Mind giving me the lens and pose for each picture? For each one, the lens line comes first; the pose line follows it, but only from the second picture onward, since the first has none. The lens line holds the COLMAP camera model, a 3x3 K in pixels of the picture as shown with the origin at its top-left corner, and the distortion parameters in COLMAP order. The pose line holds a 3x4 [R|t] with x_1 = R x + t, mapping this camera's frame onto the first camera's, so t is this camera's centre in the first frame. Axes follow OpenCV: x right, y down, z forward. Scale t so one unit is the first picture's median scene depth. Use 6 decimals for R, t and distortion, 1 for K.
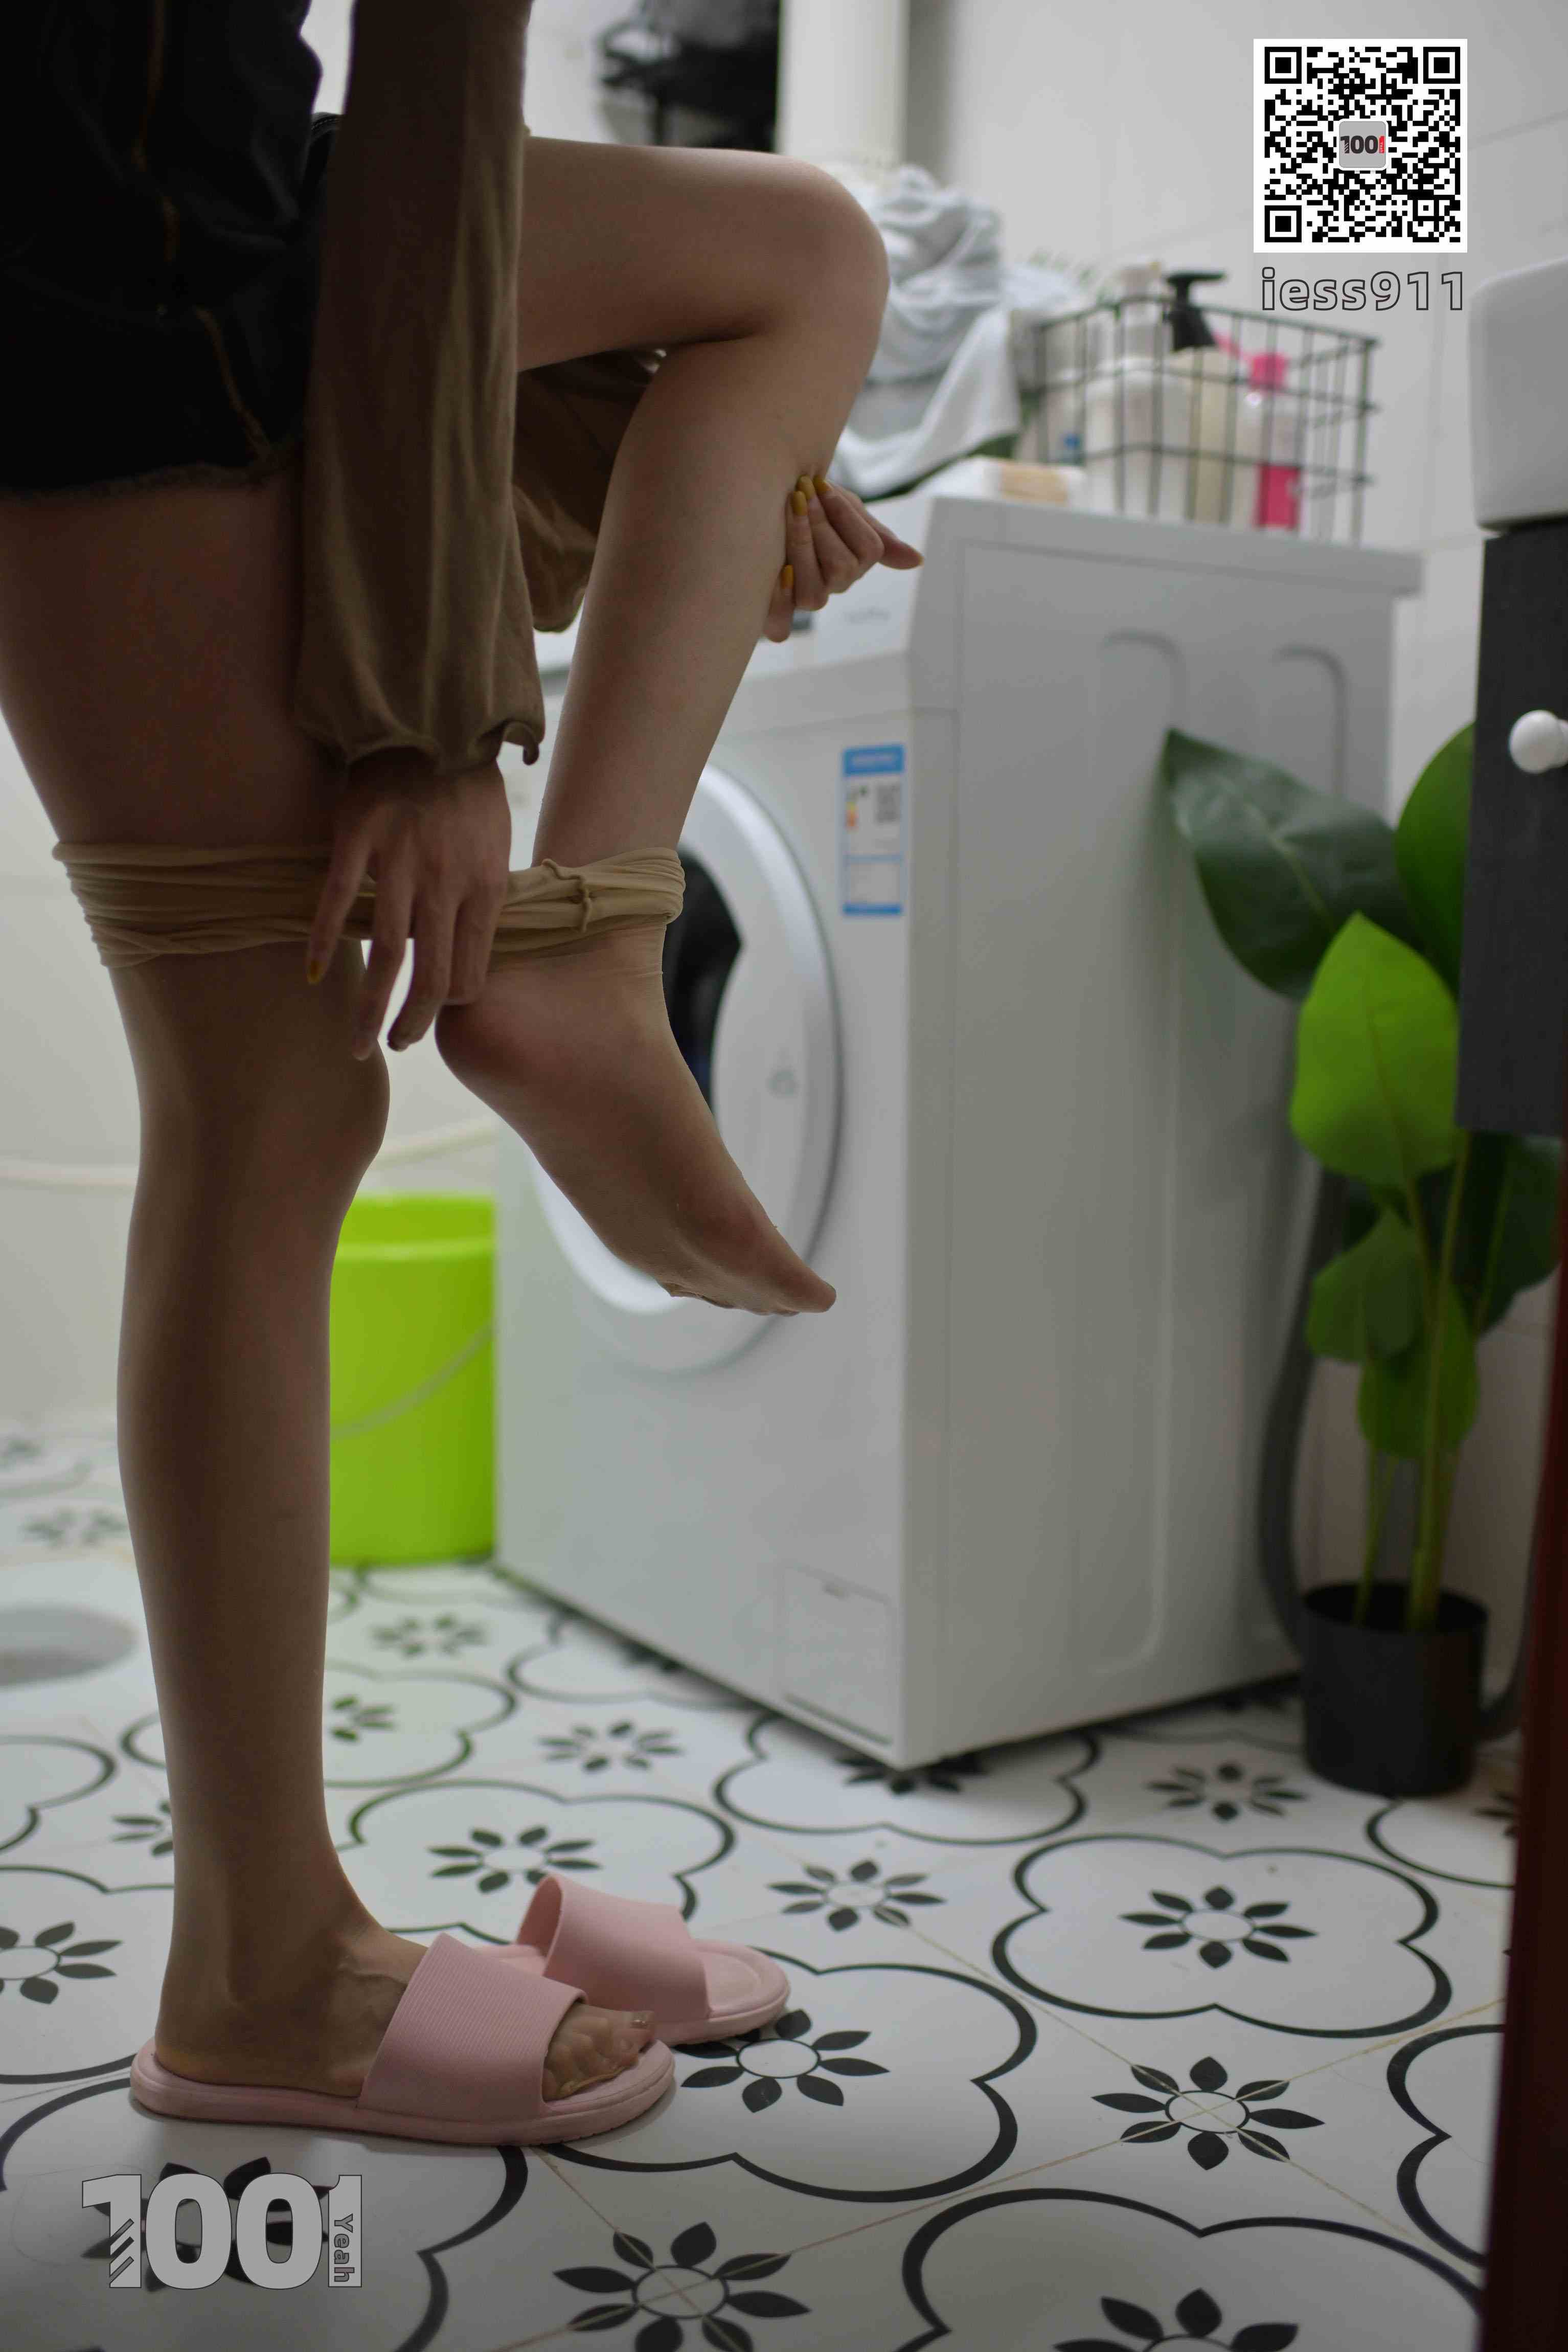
lens RADIAL K [[2429.8, 0, 775.1], [0, 2429.8, 1185.4], [0, 0, 1]] dist [0.038729, 0.000000]
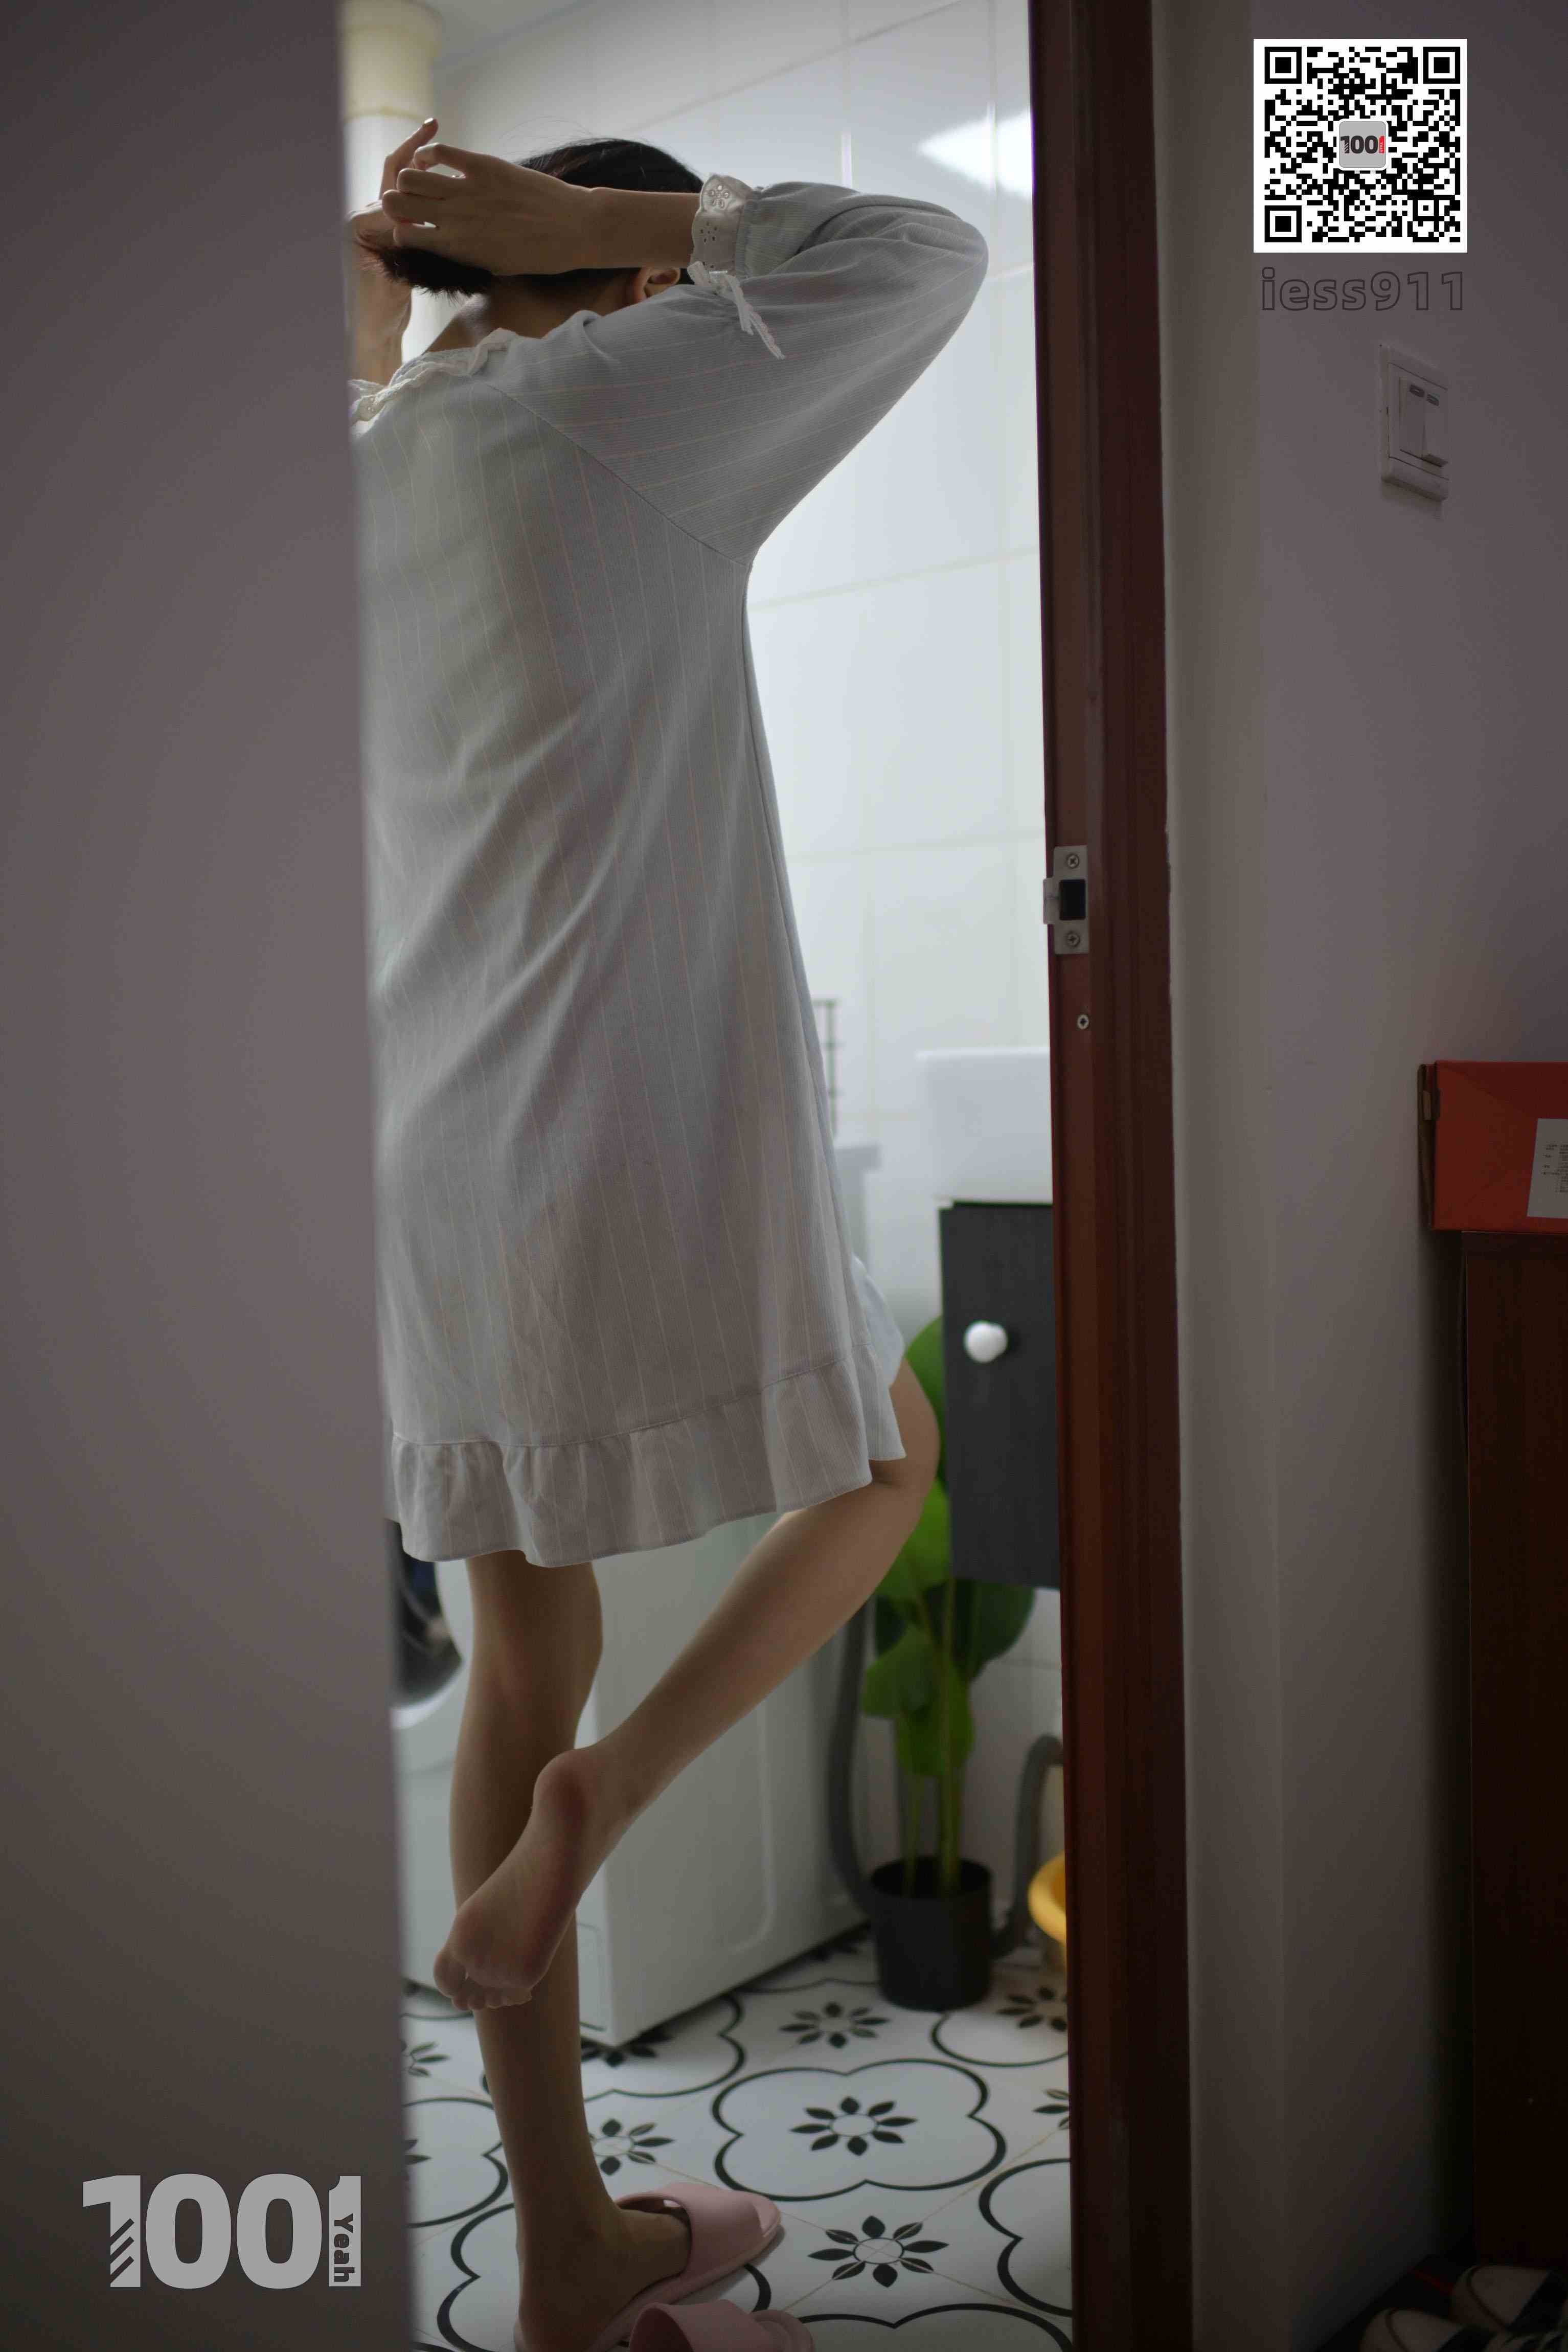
lens RADIAL K [[2429.8, 0, 789.0], [0, 2429.8, 1177.5], [0, 0, 1]] dist [0.038729, 0.000000]
pose [[0.963392, -0.071658, 0.258345, -0.188049], [0.088283, 0.994667, -0.053323, -0.185961], [-0.253146, 0.074179, 0.964580, -0.451575]]
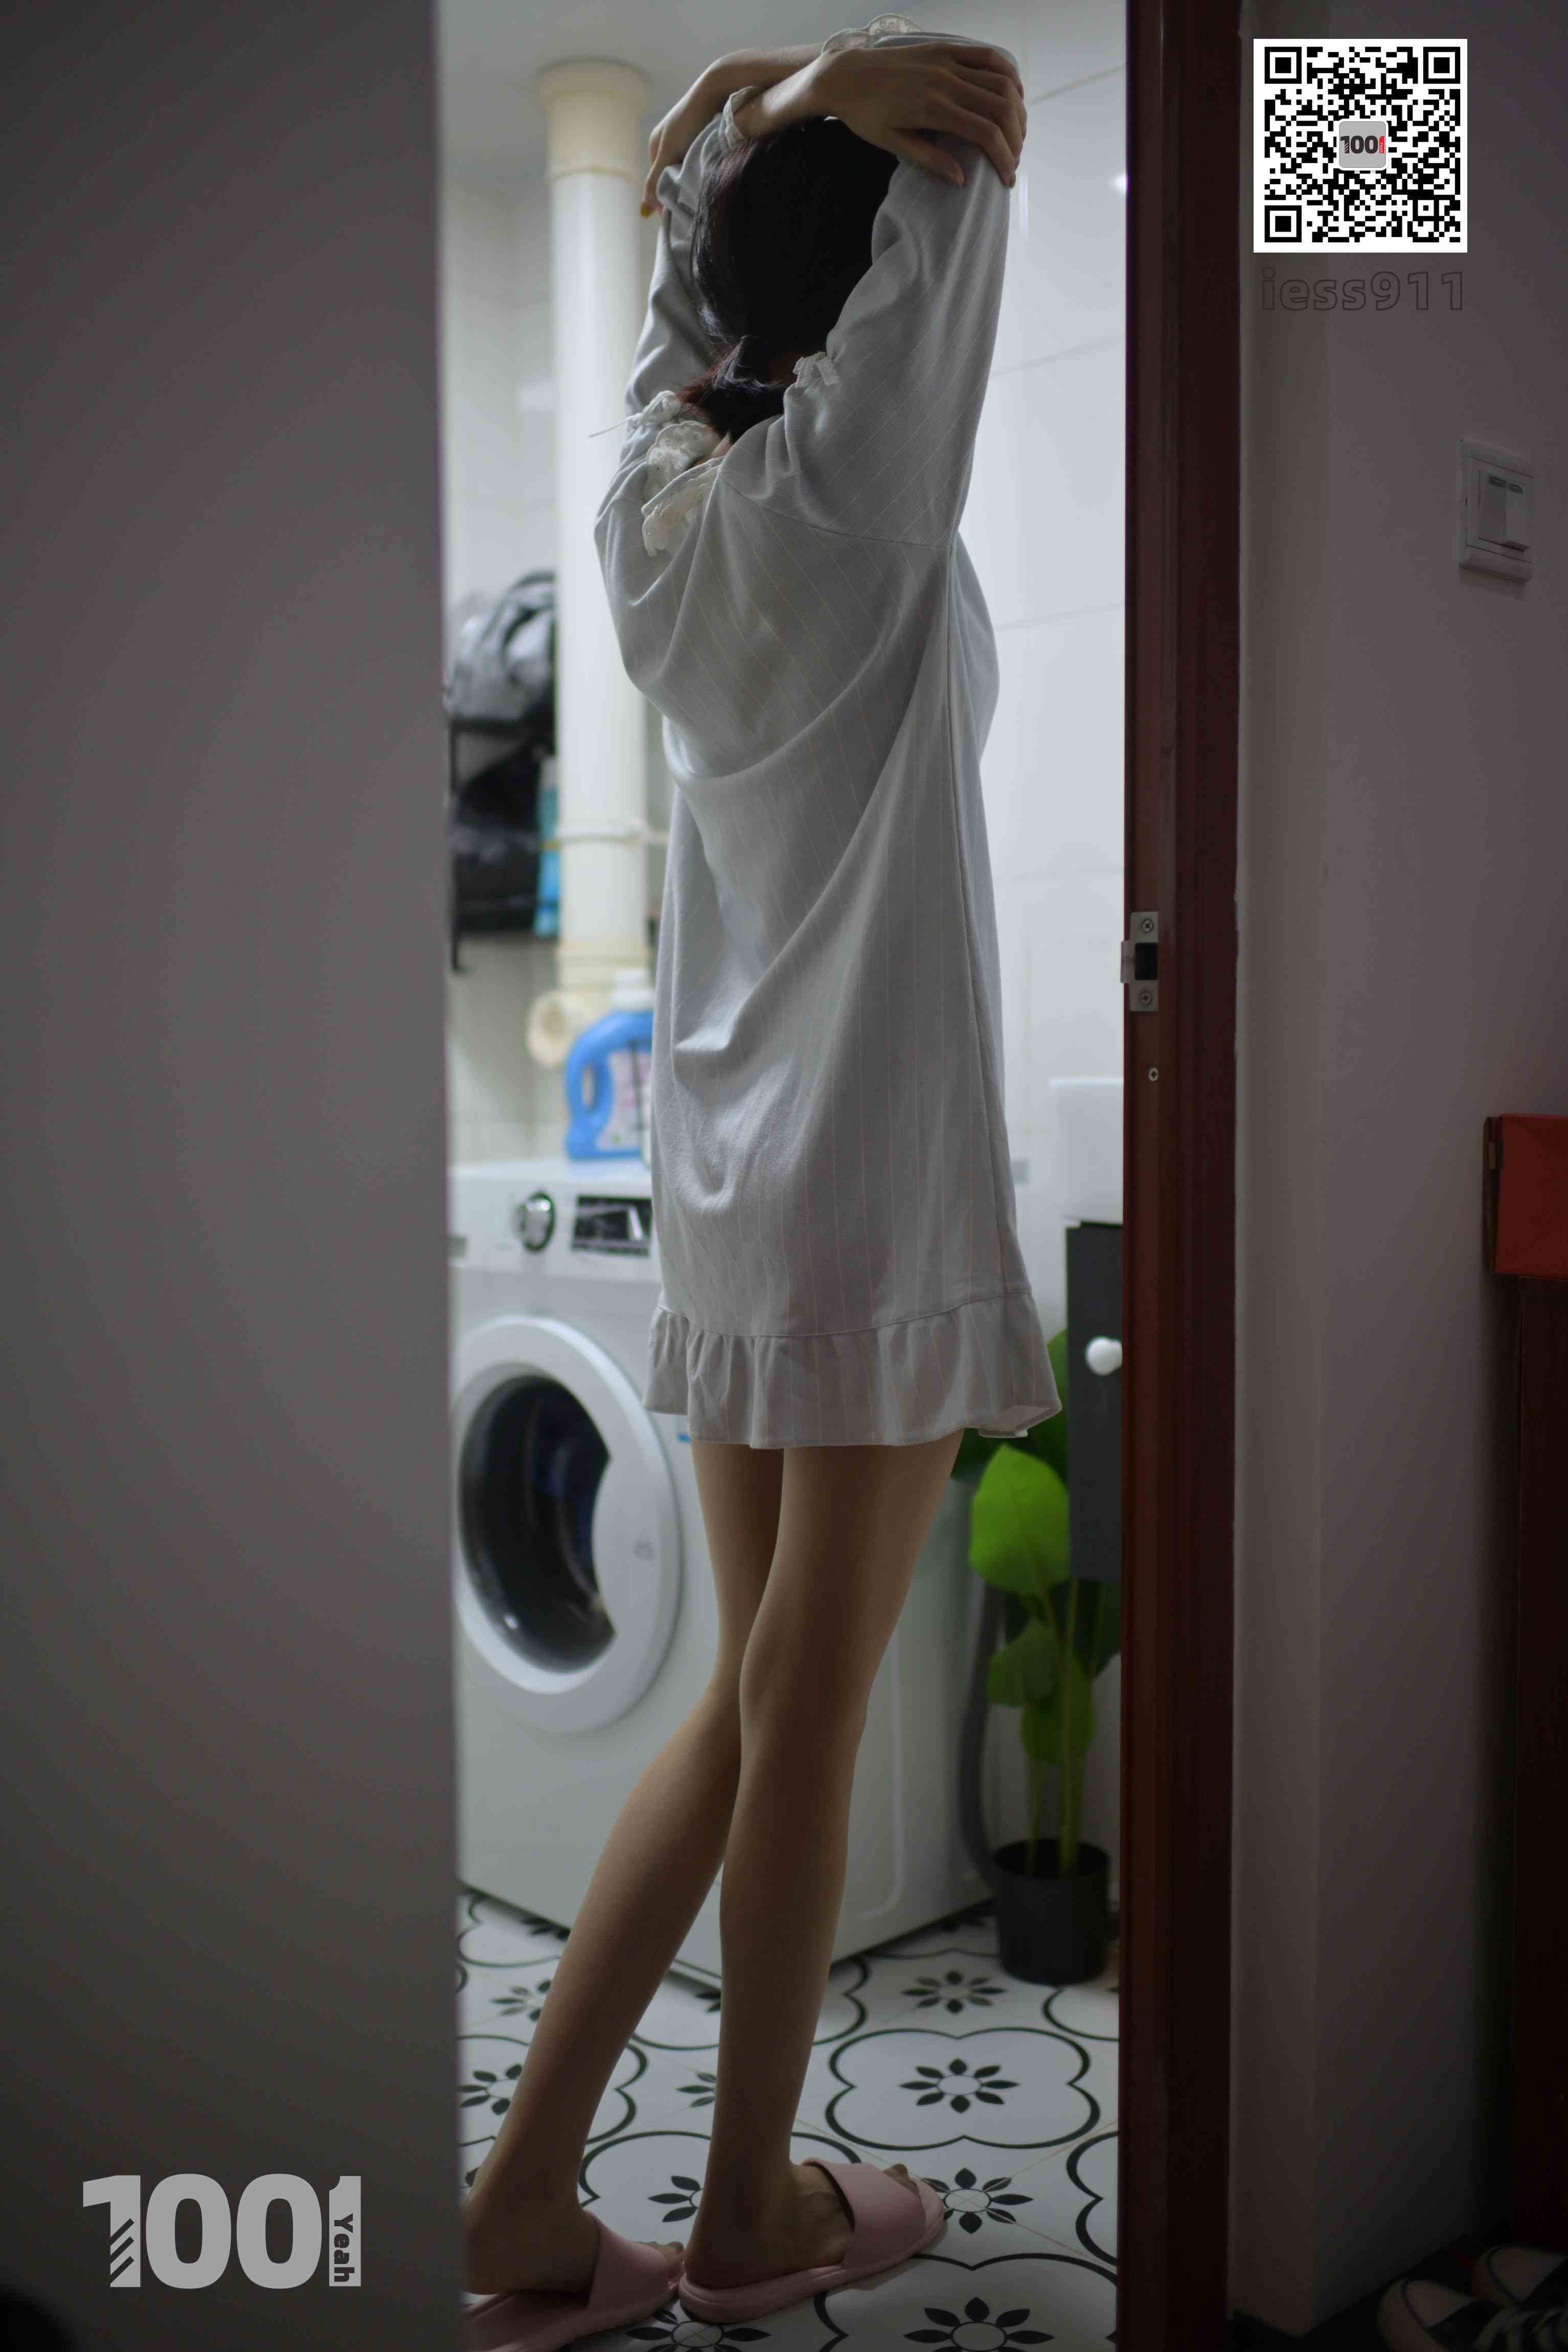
lens RADIAL K [[2429.8, 0, 776.6], [0, 2429.8, 1179.6], [0, 0, 1]] dist [0.038729, 0.000000]
pose [[0.986803, -0.048908, 0.154364, -0.144123], [0.057200, 0.997123, -0.049738, -0.201199], [-0.151488, 0.057911, 0.986761, -0.557608]]
